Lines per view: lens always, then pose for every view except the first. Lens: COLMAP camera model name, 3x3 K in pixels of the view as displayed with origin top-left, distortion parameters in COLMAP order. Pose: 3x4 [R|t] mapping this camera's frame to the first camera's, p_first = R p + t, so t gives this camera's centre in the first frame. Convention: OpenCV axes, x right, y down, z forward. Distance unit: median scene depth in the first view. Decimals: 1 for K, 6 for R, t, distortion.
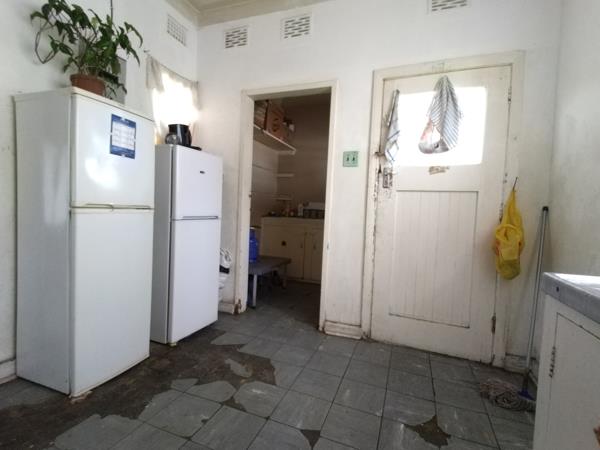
lens RADIAL K [[293.5, 0, 300.0], [0, 293.5, 225.0], [0, 0, 1]] dist [0.001967, -0.000235]
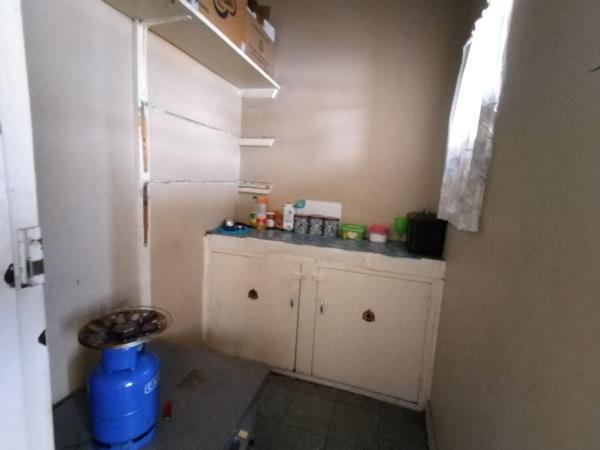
lens RADIAL K [[293.5, 0, 300.0], [0, 293.5, 225.0], [0, 0, 1]] dist [0.001967, -0.000235]
pose [[0.997656, -0.000550, 0.068434, -0.015718], [-0.006647, 0.994462, 0.104889, -0.107849], [-0.068112, -0.105098, 0.992127, 0.638175]]
